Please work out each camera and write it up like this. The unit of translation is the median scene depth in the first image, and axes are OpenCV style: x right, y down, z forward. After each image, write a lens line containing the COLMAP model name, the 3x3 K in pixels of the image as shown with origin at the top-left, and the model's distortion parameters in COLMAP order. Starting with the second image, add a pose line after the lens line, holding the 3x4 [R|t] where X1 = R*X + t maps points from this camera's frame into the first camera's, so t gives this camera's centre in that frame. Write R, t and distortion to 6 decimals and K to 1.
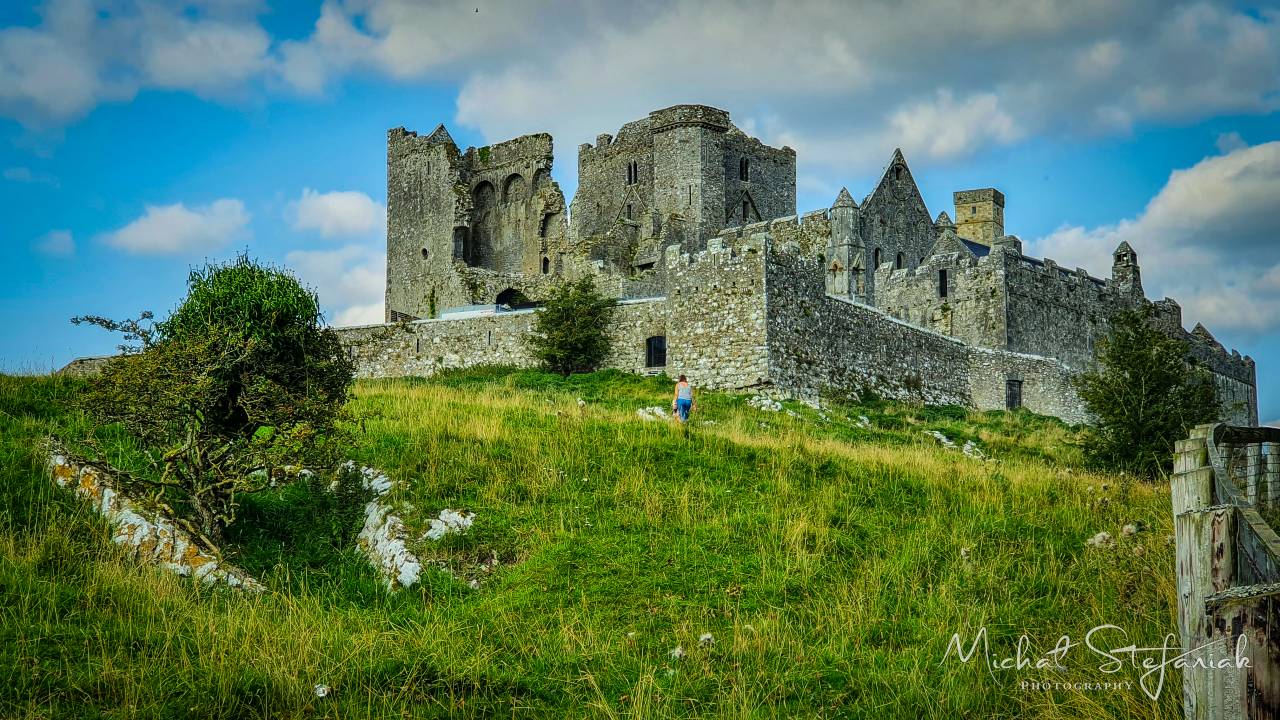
lens RADIAL K [[1981.9, 0, 640.0], [0, 1981.9, 360.0], [0, 0, 1]] dist [0.176570, -0.170498]
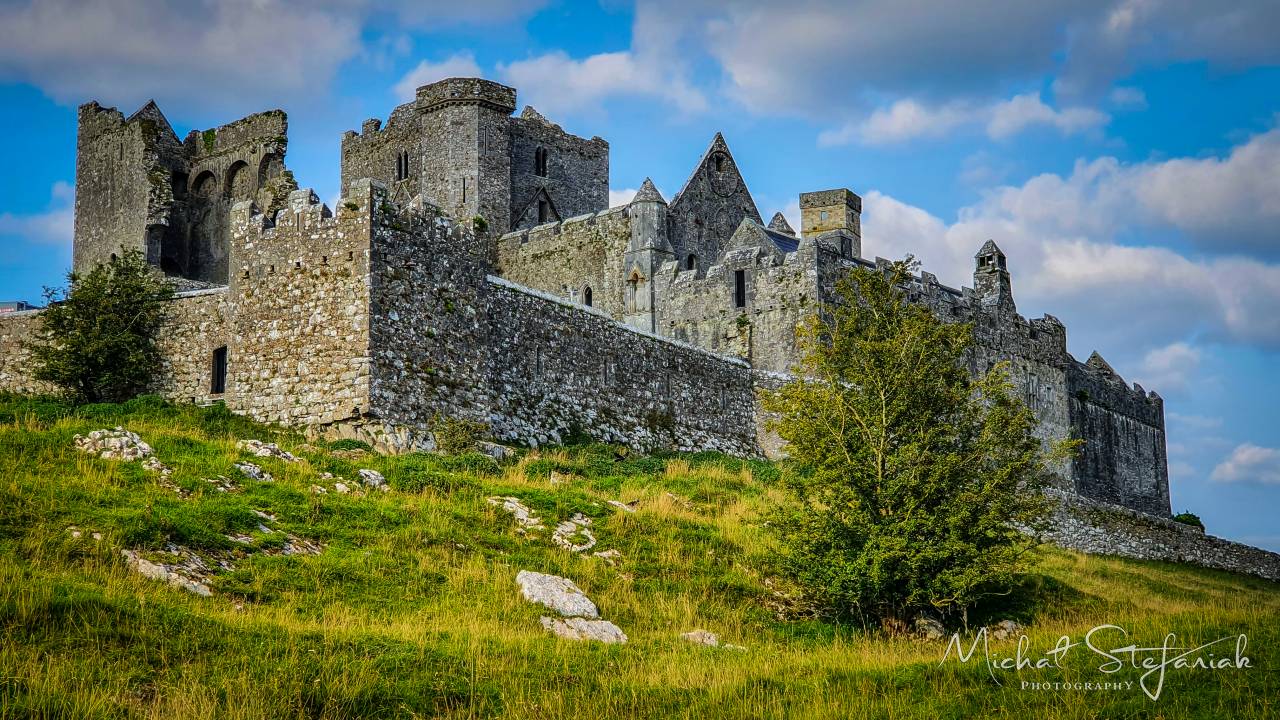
lens RADIAL K [[1966.3, 0, 626.5], [0, 1966.3, 338.8], [0, 0, 1]] dist [0.266811, -1.644883]
pose [[0.999761, 0.000710, 0.021846, 0.093979], [0.000084, 0.999340, -0.036327, 0.007117], [-0.021857, 0.036320, 0.999101, 0.266084]]
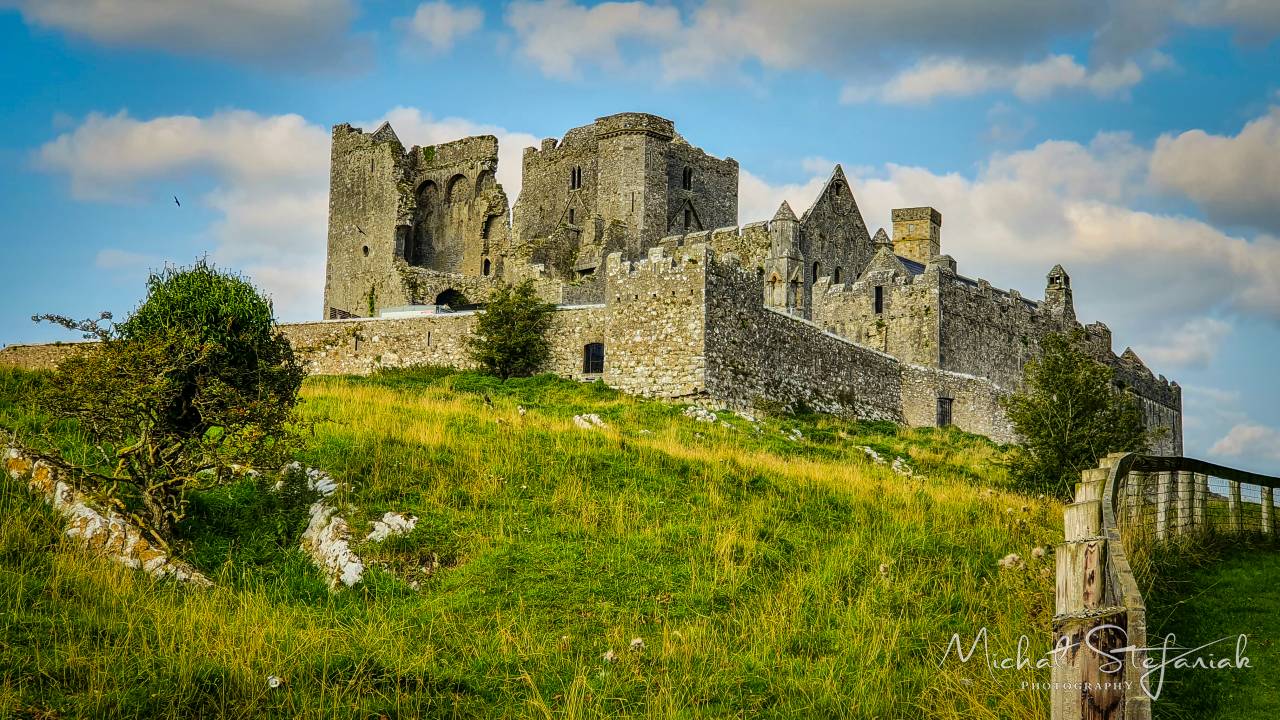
lens RADIAL K [[1981.9, 0, 640.0], [0, 1981.9, 360.0], [0, 0, 1]] dist [0.176570, -0.170498]
pose [[0.998904, 0.034416, 0.031722, -0.000365], [-0.034344, 0.999406, -0.002796, -0.000831], [-0.031800, 0.001703, 0.999493, -0.006129]]
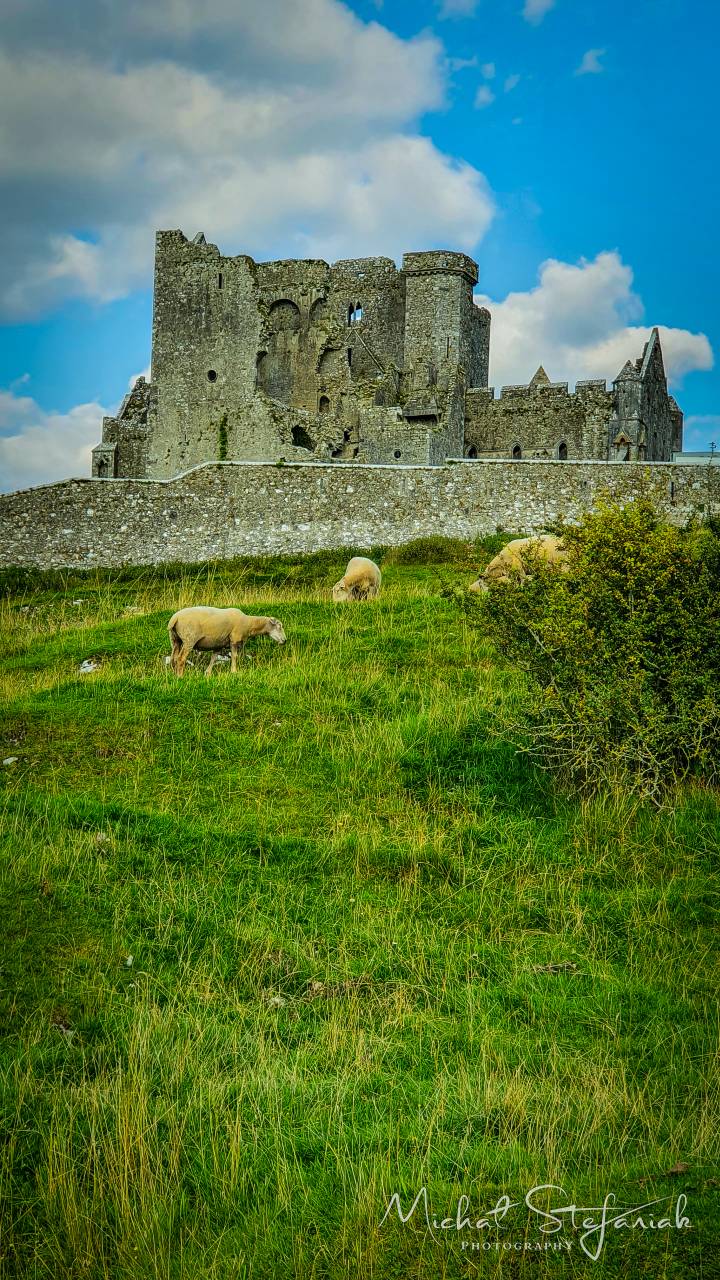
lens RADIAL K [[1981.9, 0, 340.5], [0, 1981.9, 639.4], [0, 0, 1]] dist [0.176570, -0.170498]
pose [[0.923487, 0.073285, 0.376565, -0.475686], [-0.093319, 0.995013, 0.035210, 0.034819], [-0.372106, -0.067657, 0.925721, 0.162556]]
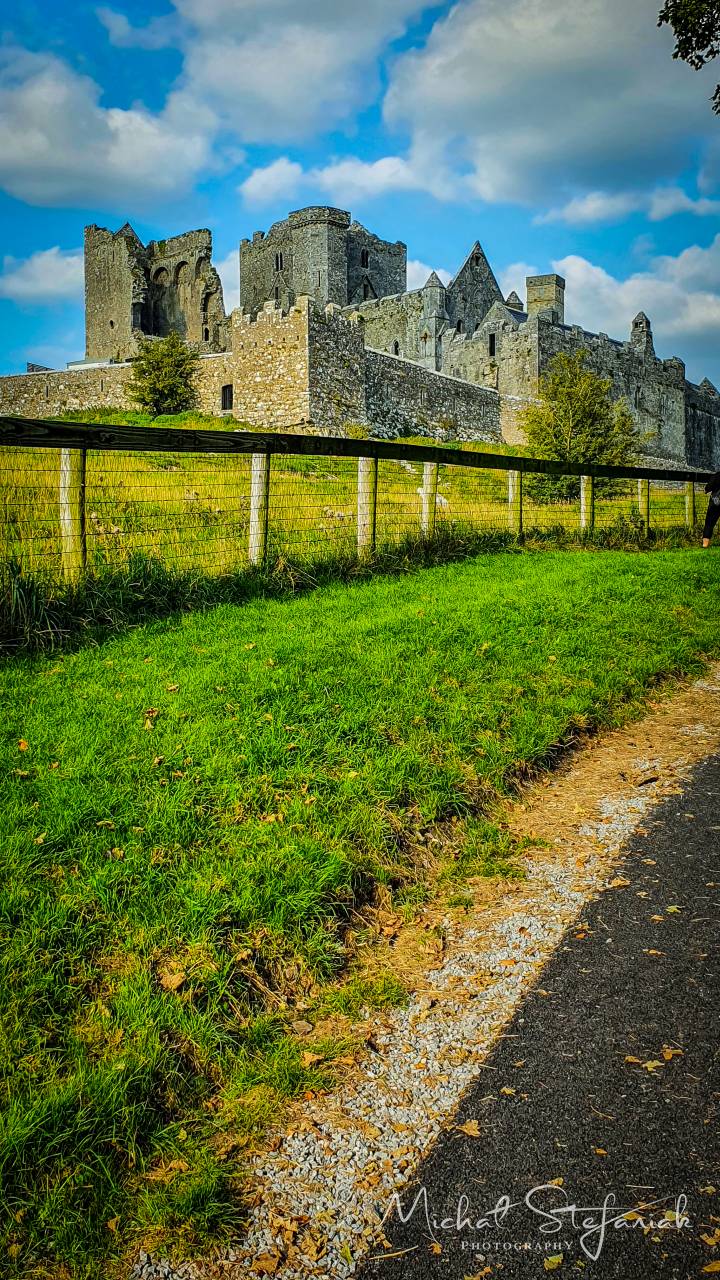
lens RADIAL K [[1354.5, 0, 348.3], [0, 1354.5, 622.9], [0, 0, 1]] dist [0.320927, -1.313846]
pose [[0.999932, 0.000142, -0.011664, 0.070166], [0.001614, 0.988629, 0.150366, 0.005358], [0.011553, -0.150375, 0.988562, 0.099484]]
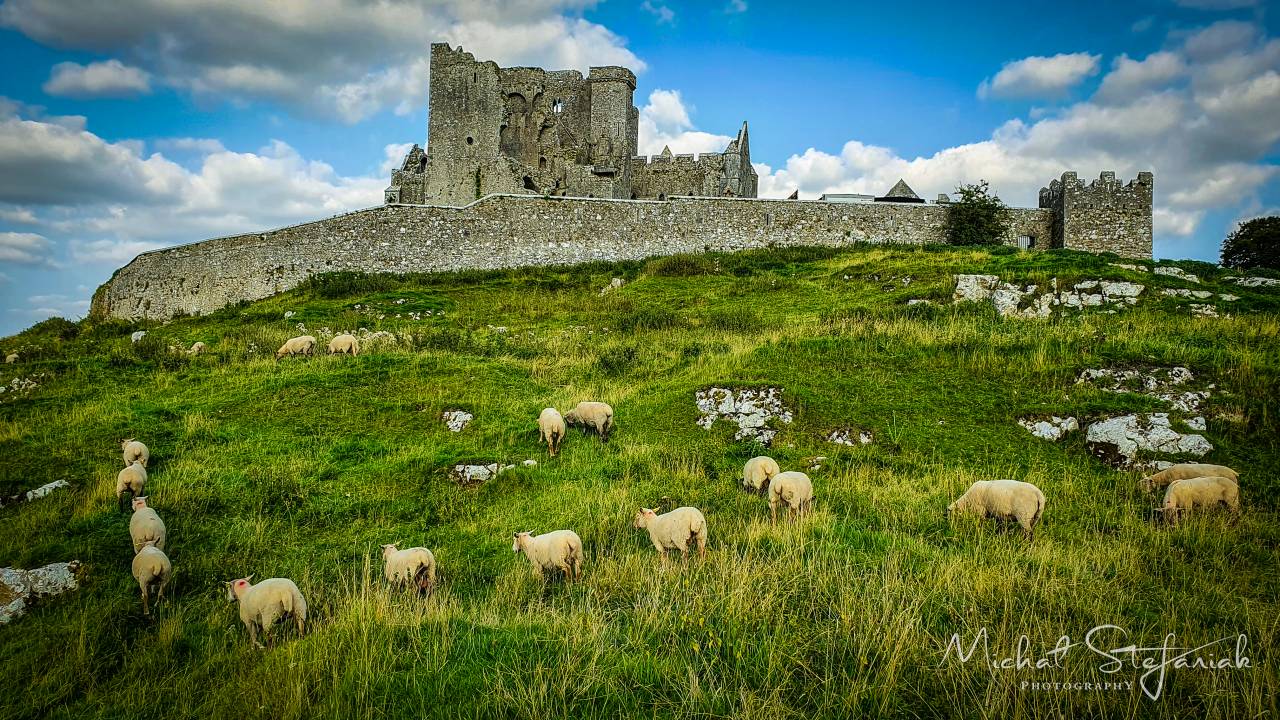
lens RADIAL K [[1032.4, 0, 640.0], [0, 1032.4, 360.0], [0, 0, 1]] dist [0.195466, -0.621553]
pose [[0.866342, 0.051492, 0.496791, -0.437676], [-0.103870, 0.991499, 0.078366, 0.033572], [-0.488532, -0.119494, 0.864325, 0.375602]]
